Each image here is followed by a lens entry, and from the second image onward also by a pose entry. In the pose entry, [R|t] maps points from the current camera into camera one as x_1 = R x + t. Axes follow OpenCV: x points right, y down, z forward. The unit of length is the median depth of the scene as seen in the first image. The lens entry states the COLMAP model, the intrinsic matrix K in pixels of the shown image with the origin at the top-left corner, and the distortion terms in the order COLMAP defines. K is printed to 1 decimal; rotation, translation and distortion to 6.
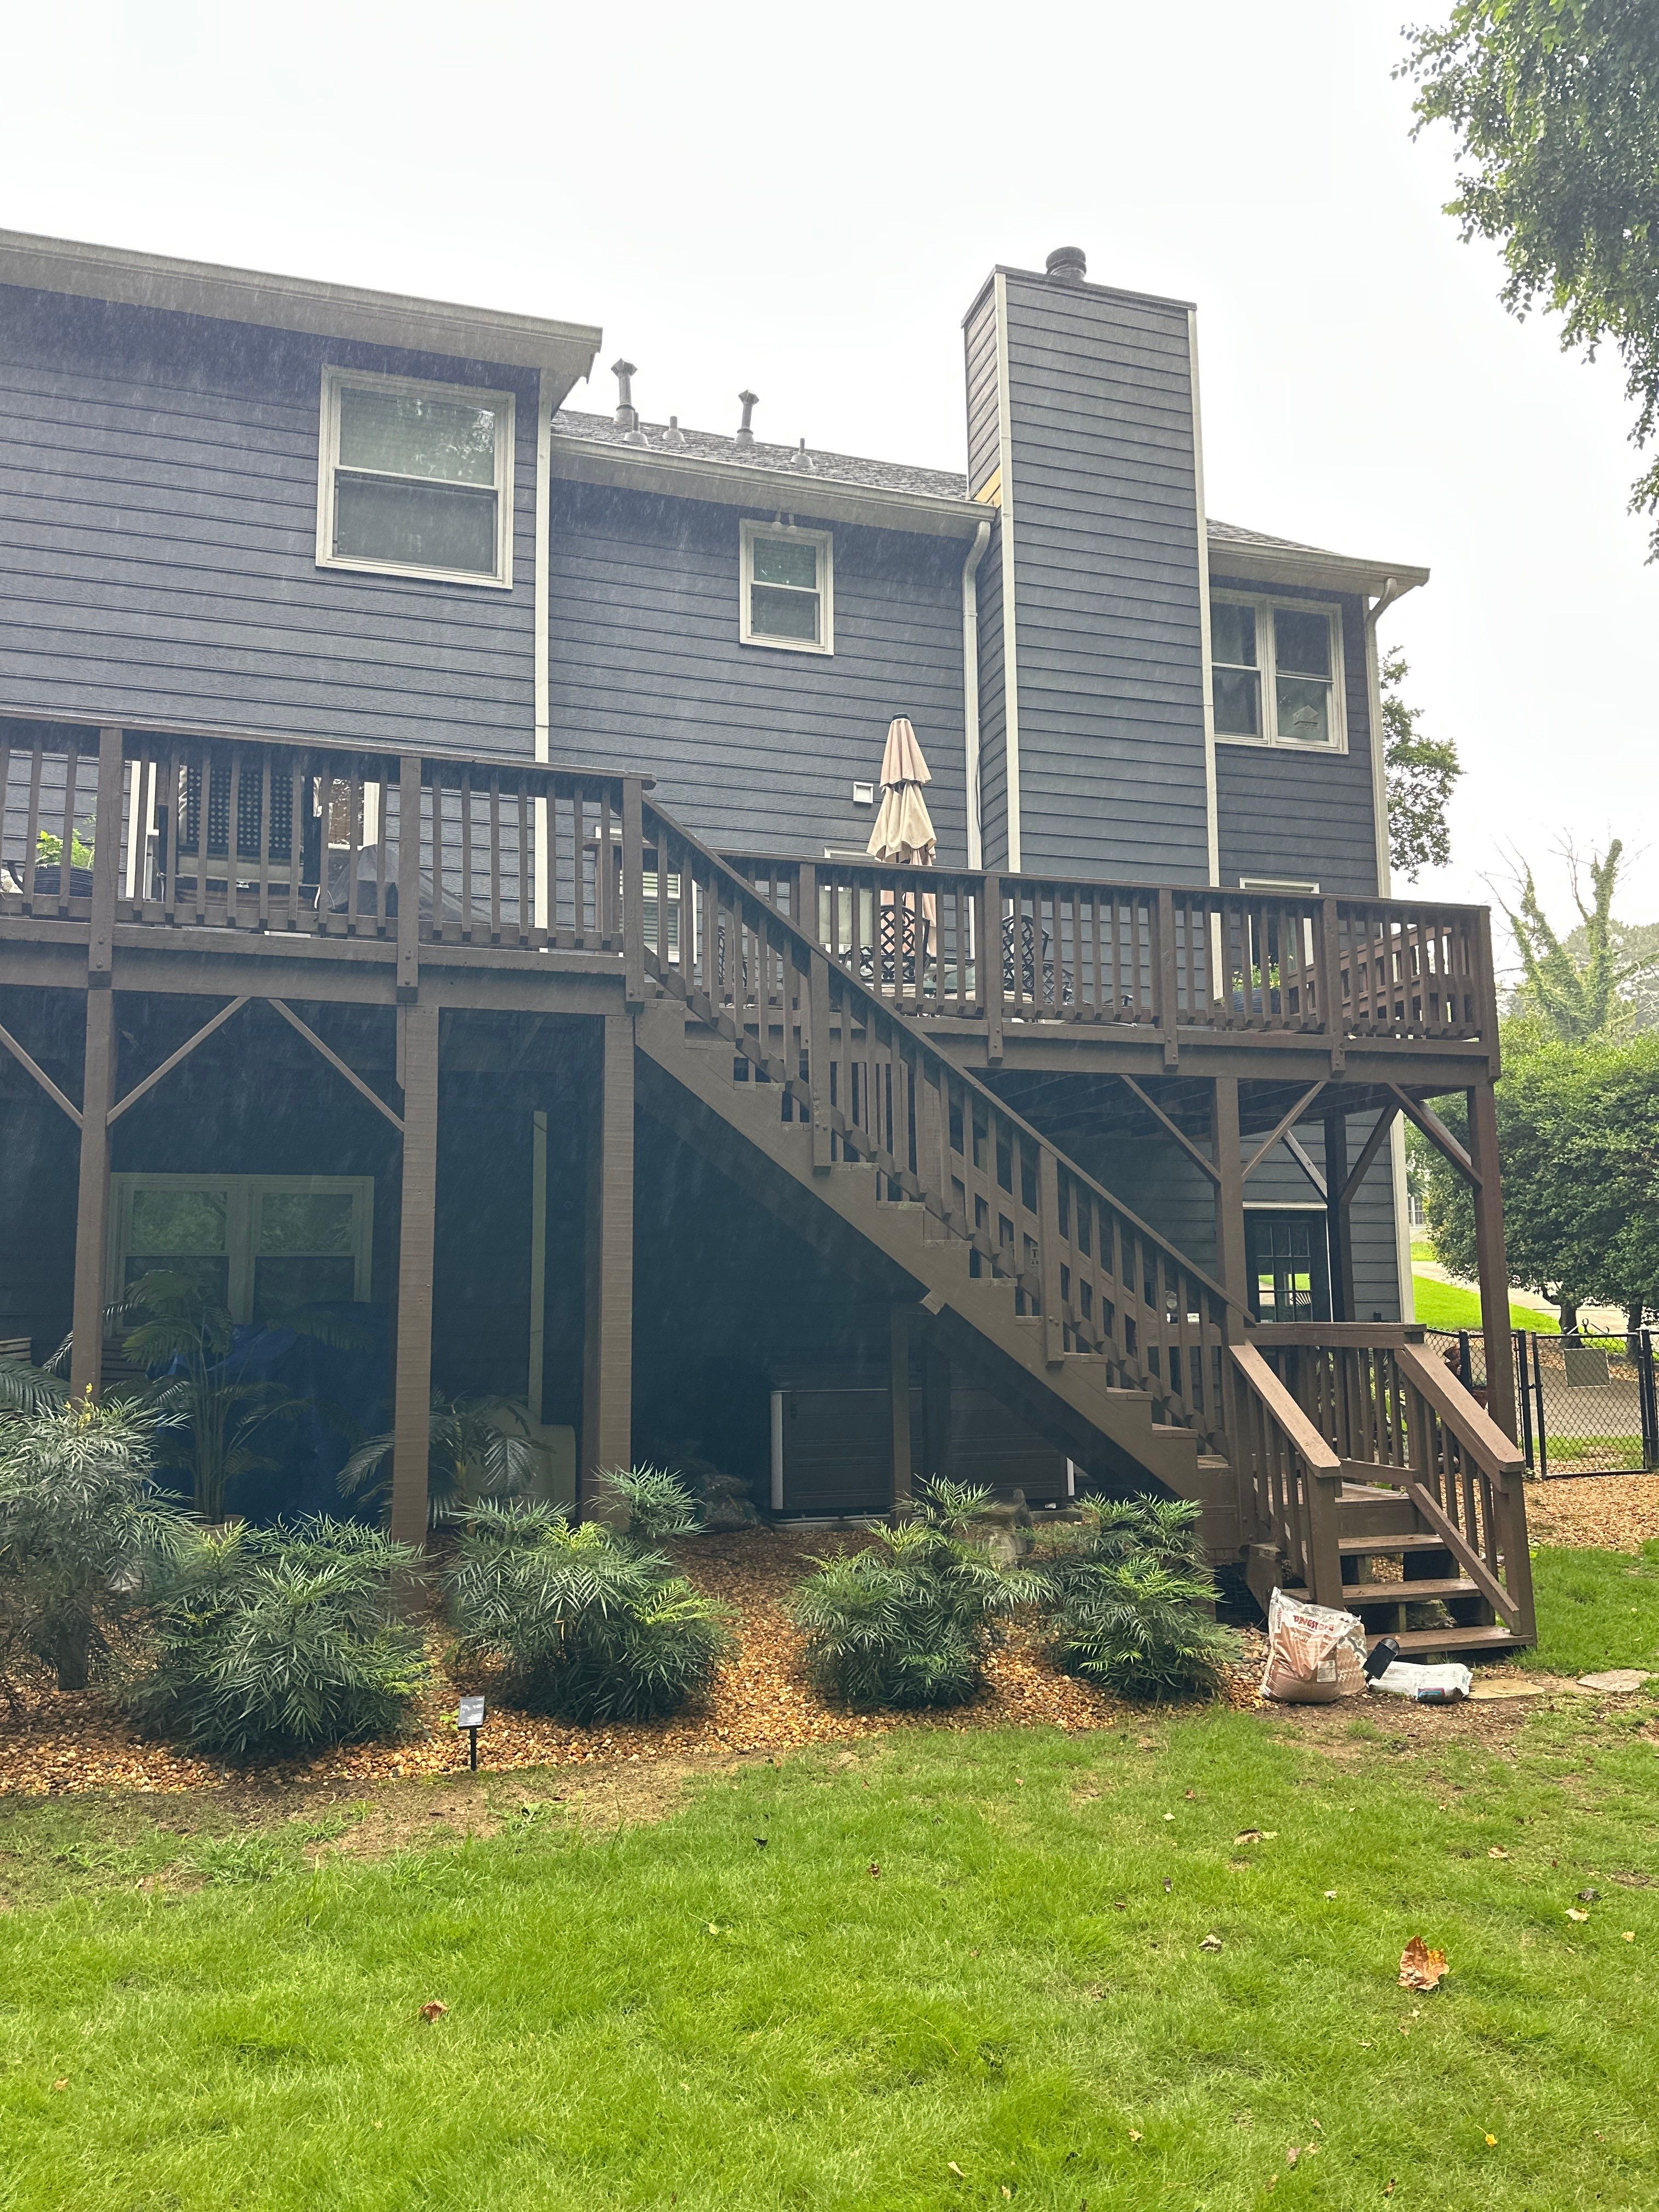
lens RADIAL K [[1584.6, 0, 853.7], [0, 1584.6, 1130.9], [0, 0, 1]] dist [0.034596, -0.004487]
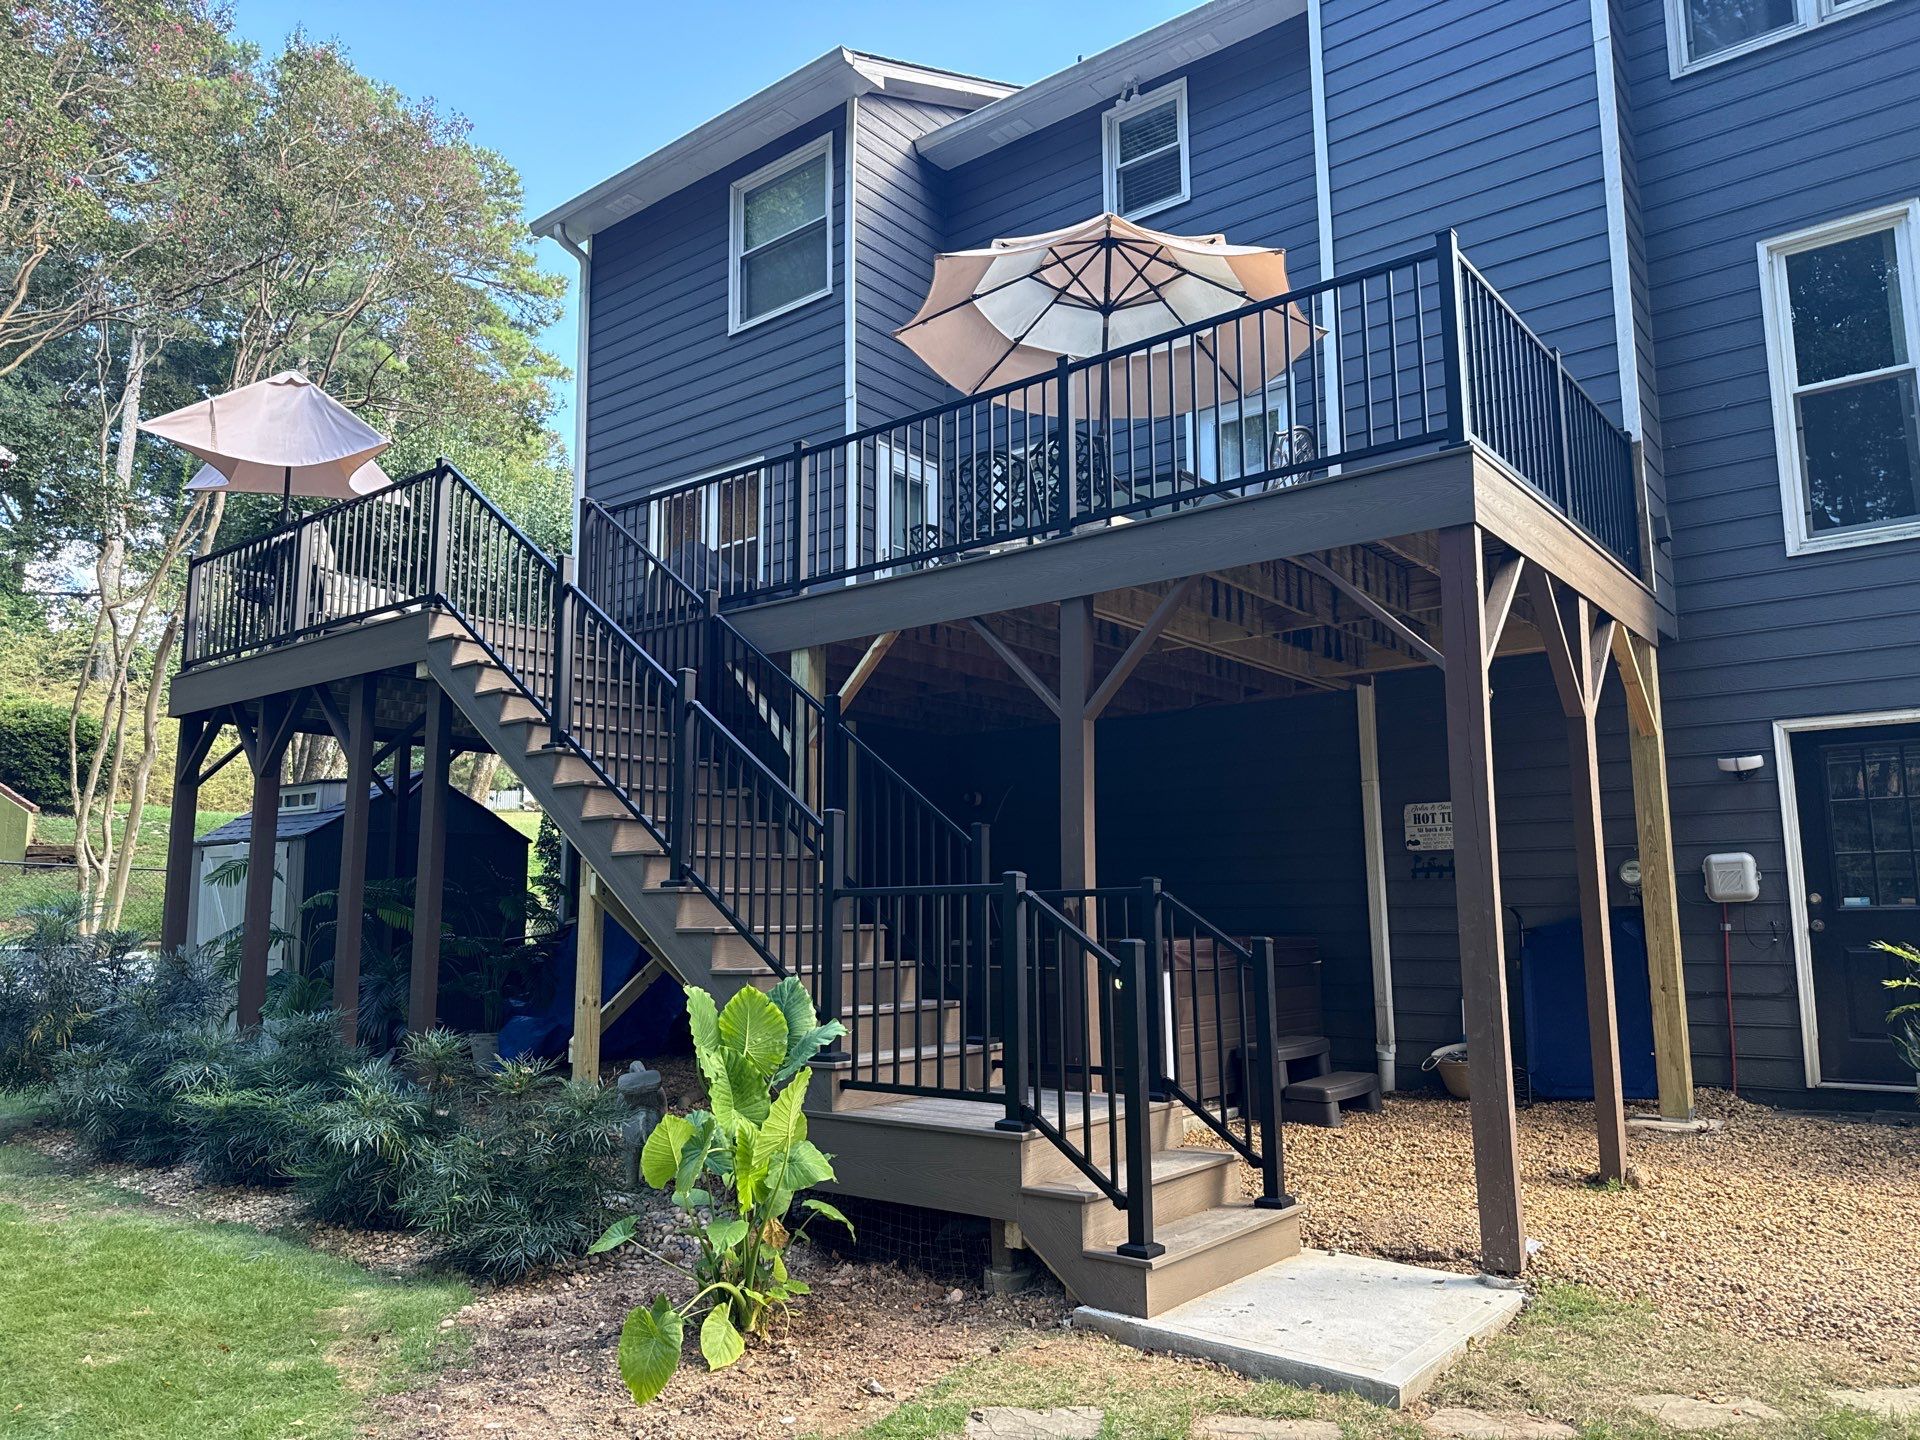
lens RADIAL K [[1348.7, 0, 960.0], [0, 1348.7, 720.0], [0, 0, 1]] dist [0.041249, -0.045012]
pose [[0.549017, -0.111797, -0.828300, 0.559166], [0.096291, 0.992876, -0.070186, 0.053928], [0.830246, -0.041224, 0.555871, 0.425328]]
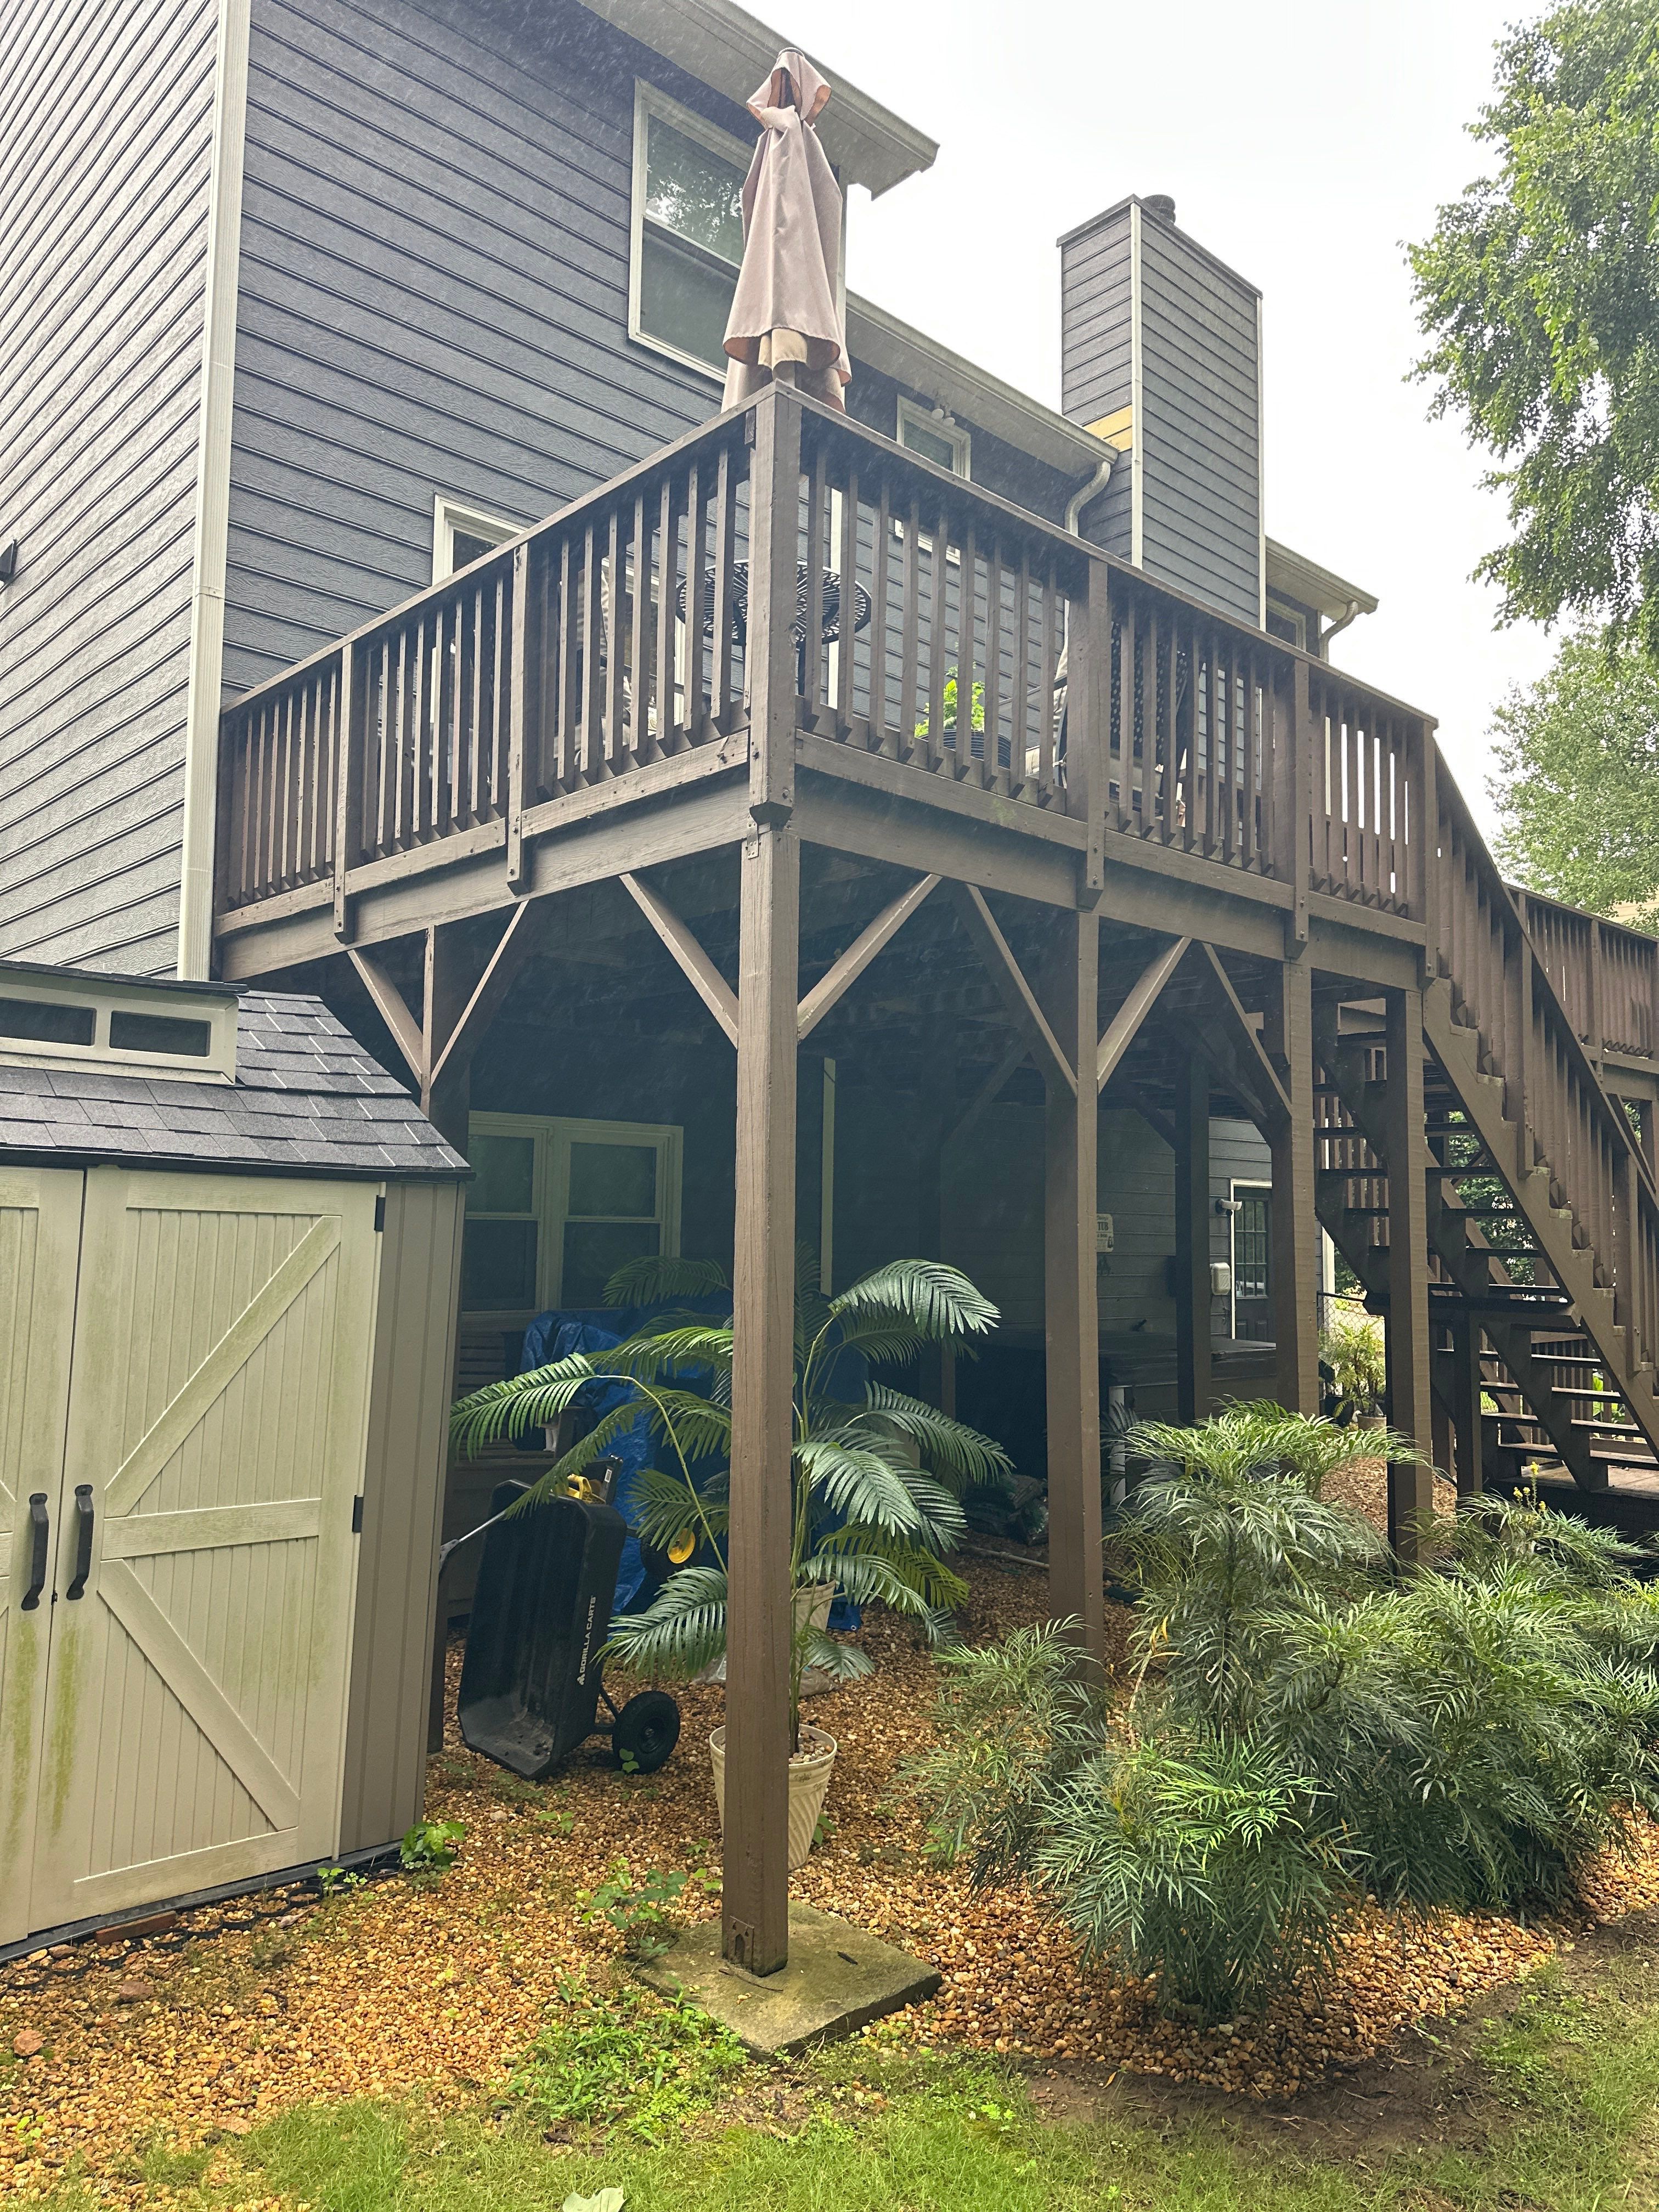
lens RADIAL K [[1559.2, 0, 821.8], [0, 1559.2, 1116.8], [0, 0, 1]] dist [0.022371, -0.001099]
pose [[0.904527, 0.059577, 0.422234, -0.456862], [-0.077486, 0.996671, 0.025364, -0.001924], [-0.419318, -0.055659, 0.906132, 0.203129]]
